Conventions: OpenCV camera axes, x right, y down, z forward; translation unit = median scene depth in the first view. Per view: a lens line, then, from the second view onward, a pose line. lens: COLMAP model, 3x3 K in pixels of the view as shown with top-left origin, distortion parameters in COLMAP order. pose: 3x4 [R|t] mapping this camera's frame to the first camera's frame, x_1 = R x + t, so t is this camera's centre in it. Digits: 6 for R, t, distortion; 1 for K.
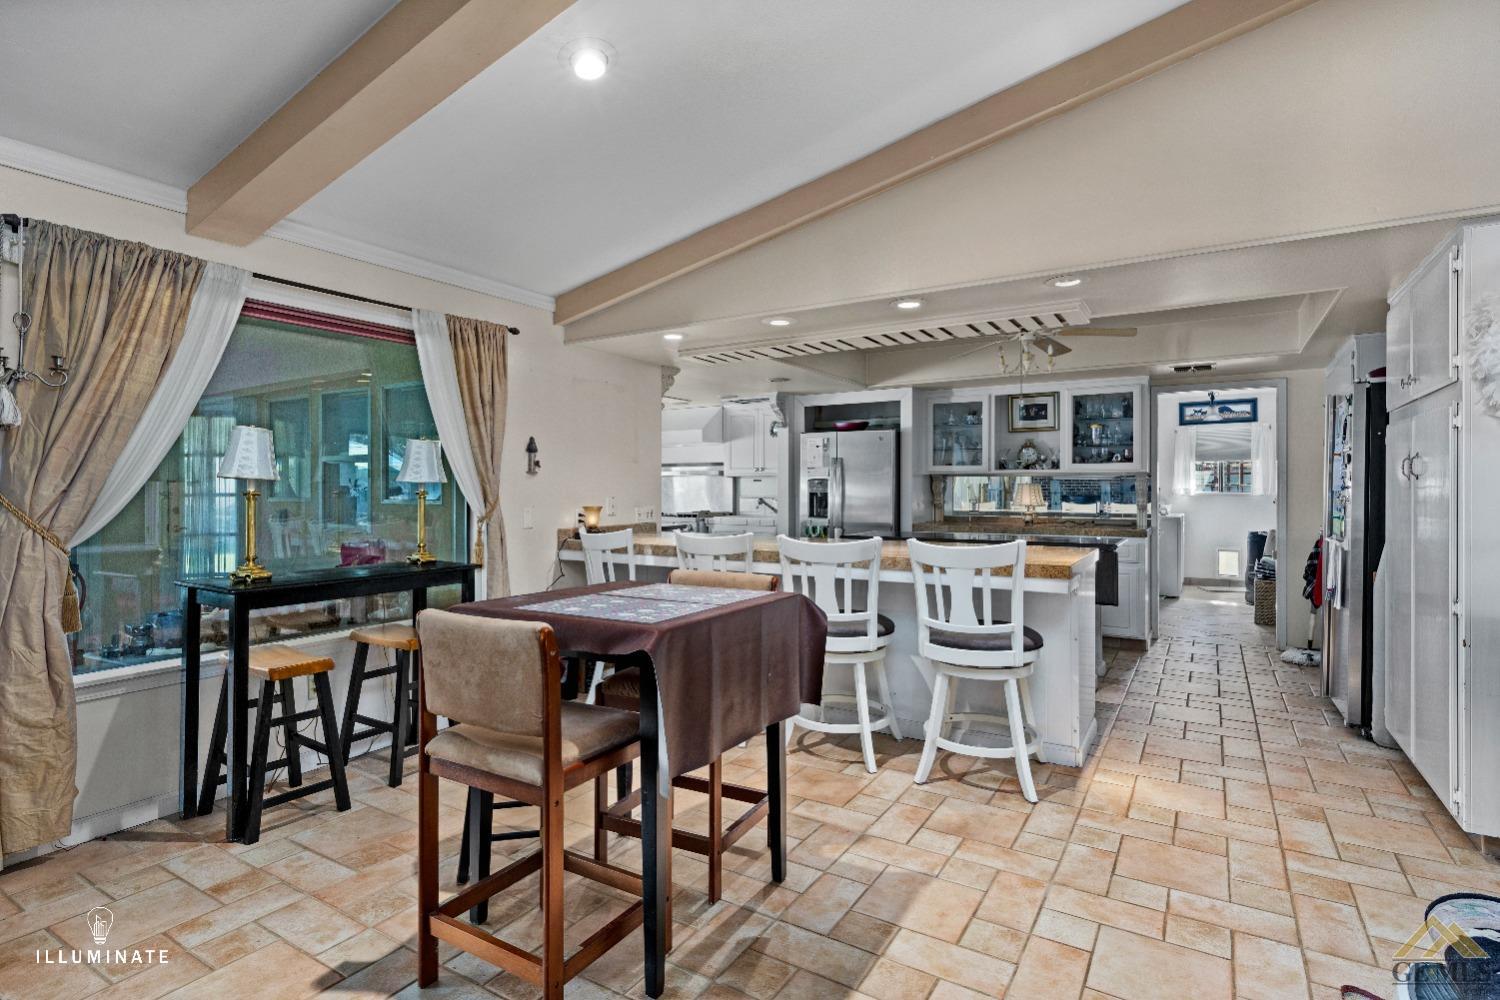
lens RADIAL K [[764.9, 0, 757.1], [0, 764.9, 499.0], [0, 0, 1]] dist [0.012768, -0.000577]
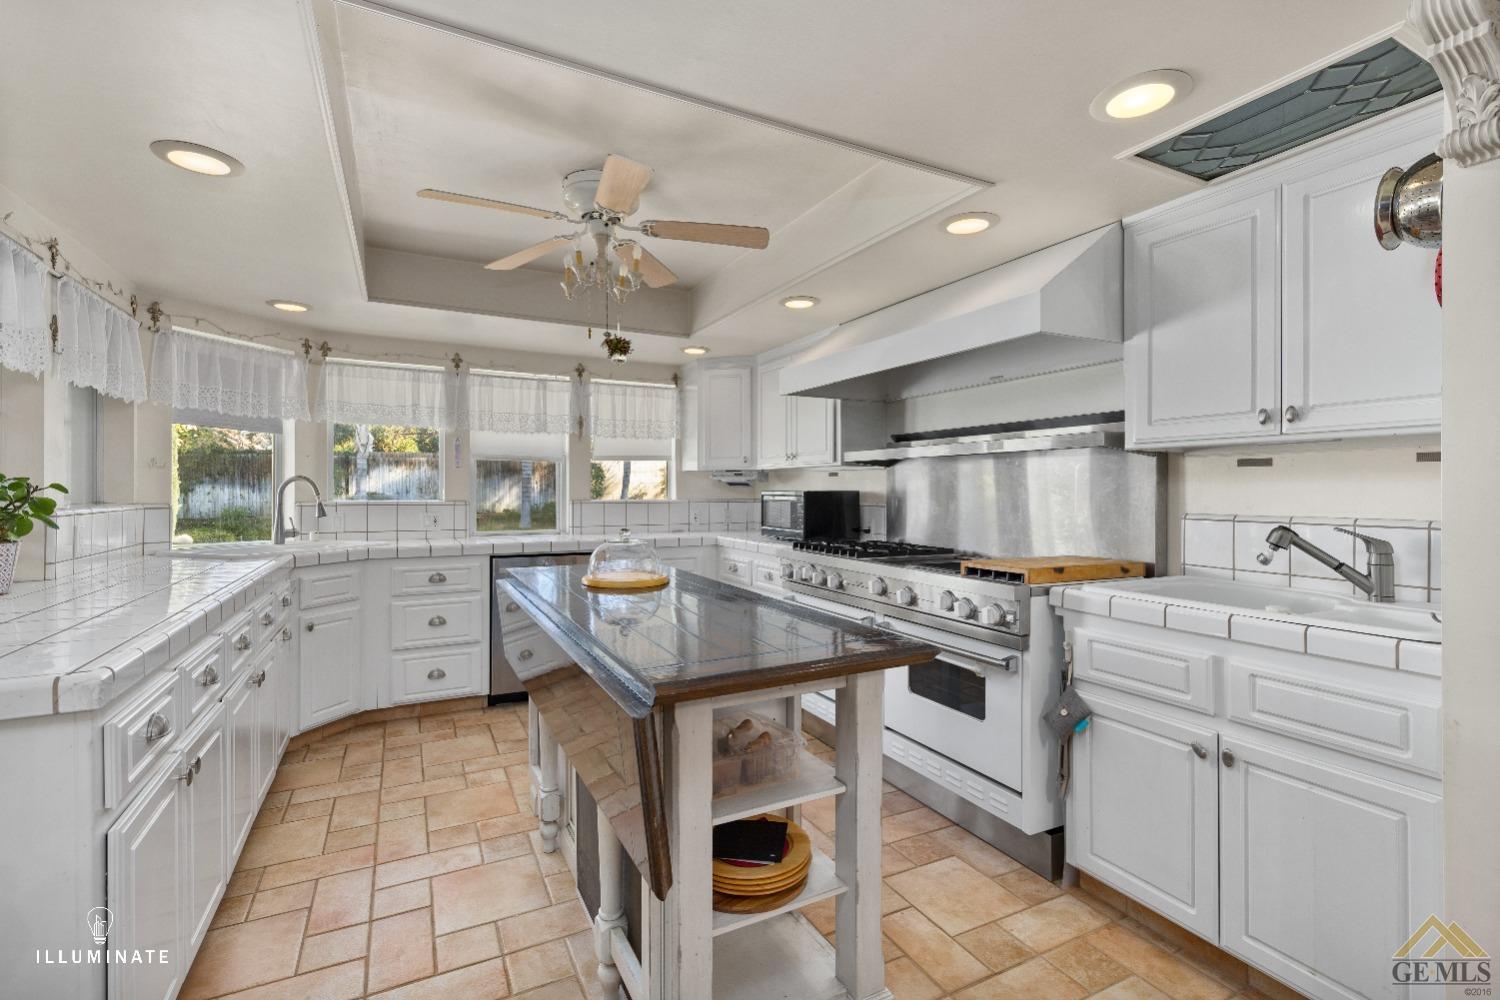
lens RADIAL K [[694.5, 0, 728.1], [0, 694.5, 486.2], [0, 0, 1]] dist [0.012958, 0.000270]
pose [[0.825300, -0.000670, -0.564695, -0.019109], [-0.004816, 0.999955, -0.008225, -0.013933], [0.564674, 0.009507, 0.825259, 0.785775]]
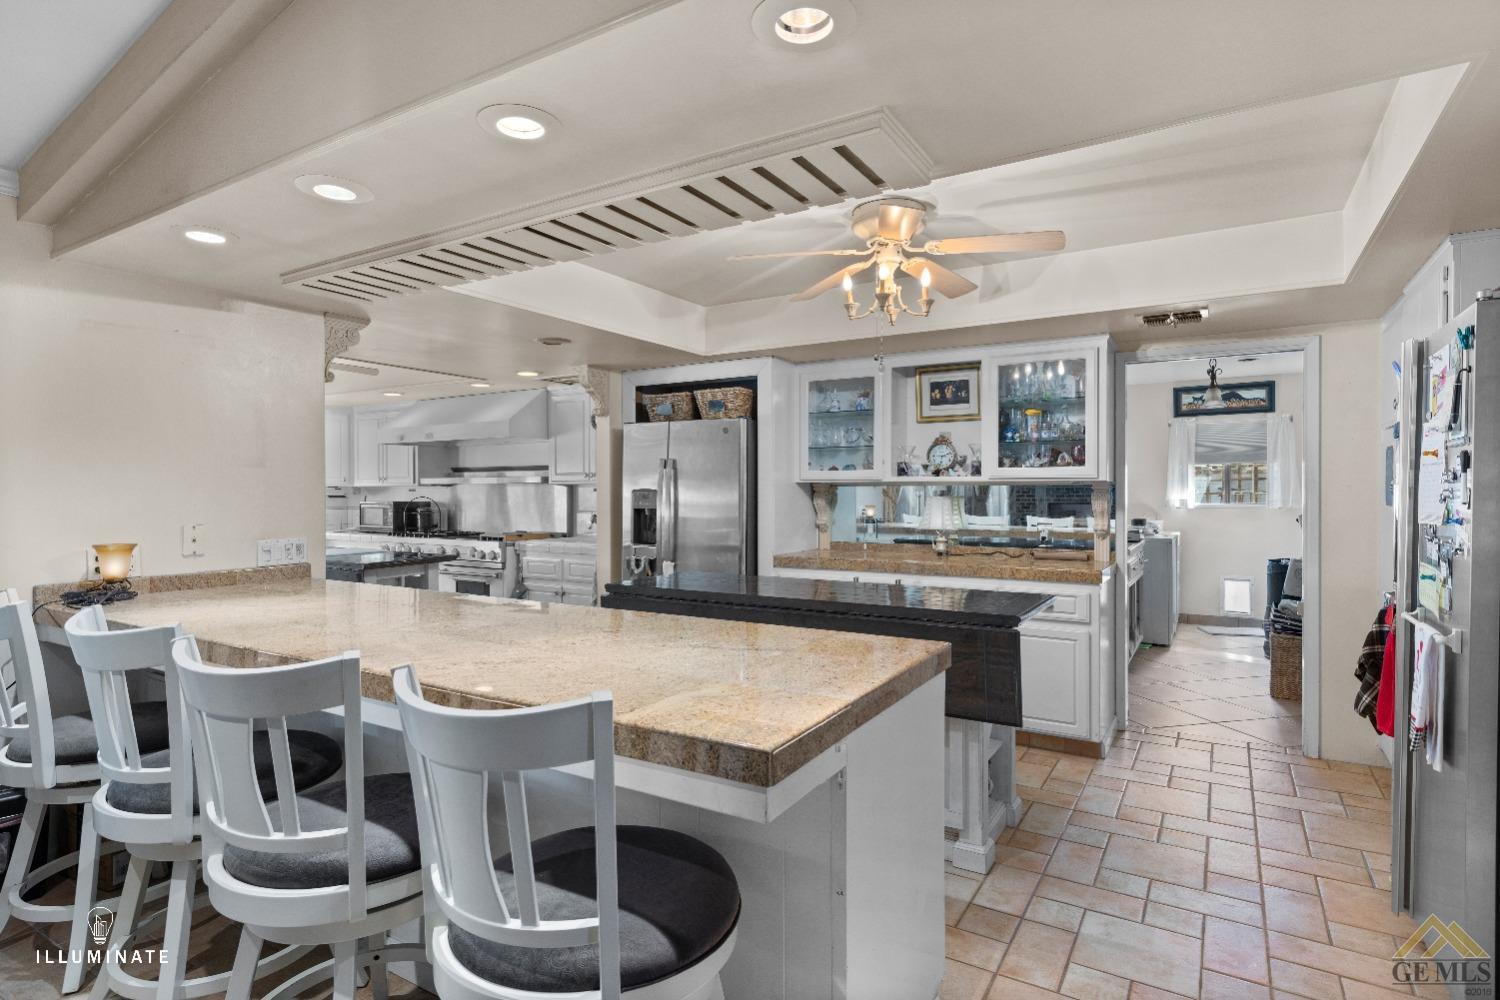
lens RADIAL K [[764.9, 0, 779.9], [0, 764.9, 501.1], [0, 0, 1]] dist [0.012768, -0.000577]
pose [[0.999992, 0.000220, 0.003921, 0.202122], [-0.000223, 1.000000, 0.000764, -0.016496], [-0.003921, -0.000765, 0.999992, 0.308355]]
